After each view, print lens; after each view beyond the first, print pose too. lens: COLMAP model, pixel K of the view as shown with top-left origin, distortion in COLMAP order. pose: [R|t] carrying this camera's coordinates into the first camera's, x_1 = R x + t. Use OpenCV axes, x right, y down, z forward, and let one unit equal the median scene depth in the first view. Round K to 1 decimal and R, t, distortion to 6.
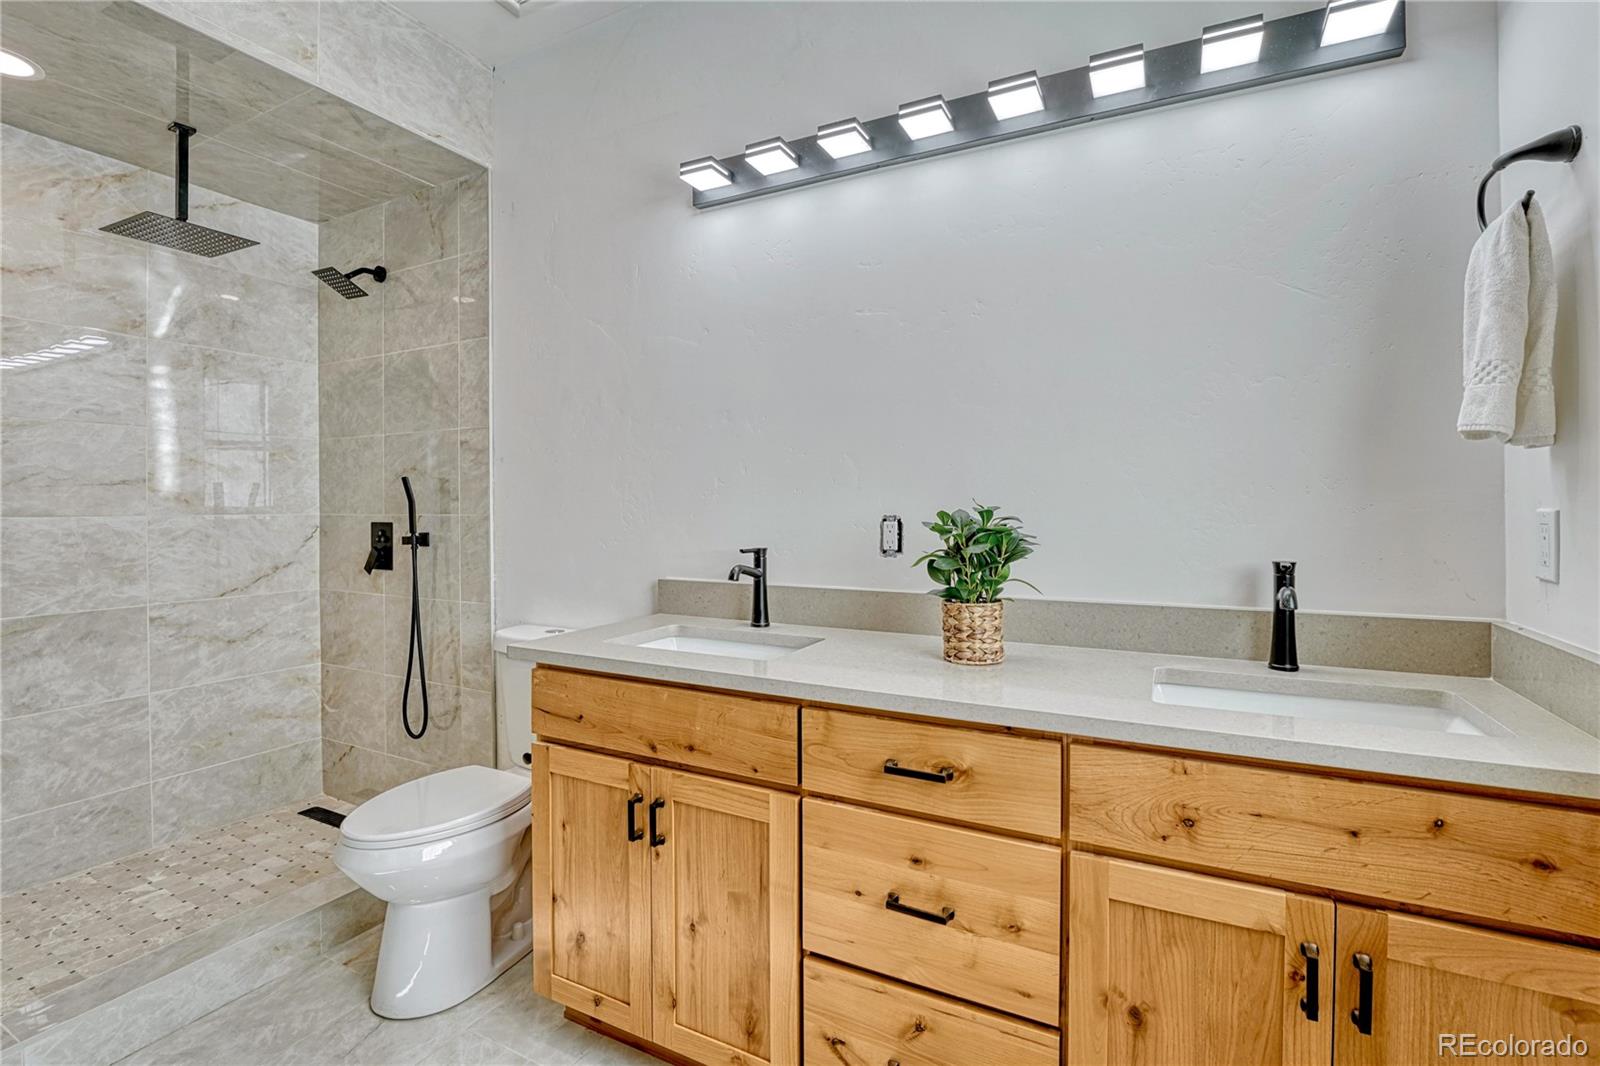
lens RADIAL K [[702.8, 0, 800.5], [0, 702.8, 528.9], [0, 0, 1]] dist [-0.005346, -0.000240]
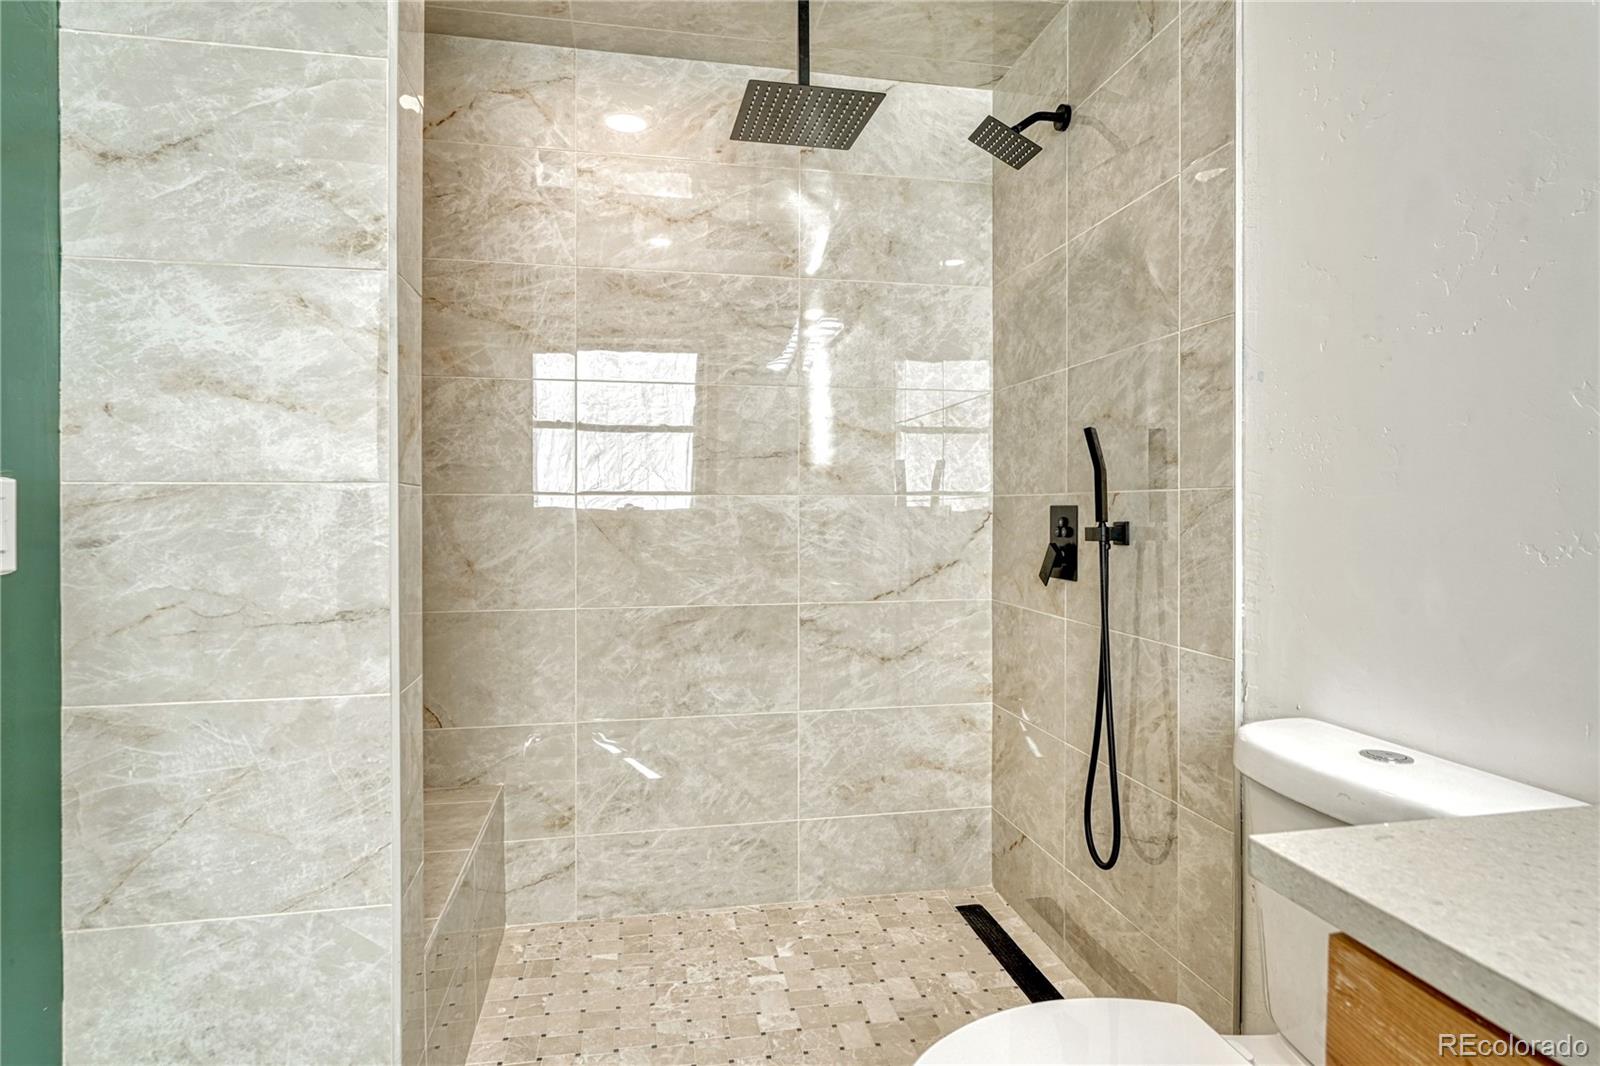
lens RADIAL K [[784.3, 0, 795.7], [0, 784.3, 511.5], [0, 0, 1]] dist [-0.007911, -0.000408]
pose [[0.575450, -0.000183, -0.817837, -0.166350], [-0.020723, 0.999676, -0.014805, 0.013040], [0.817574, 0.025467, 0.575260, 0.425852]]
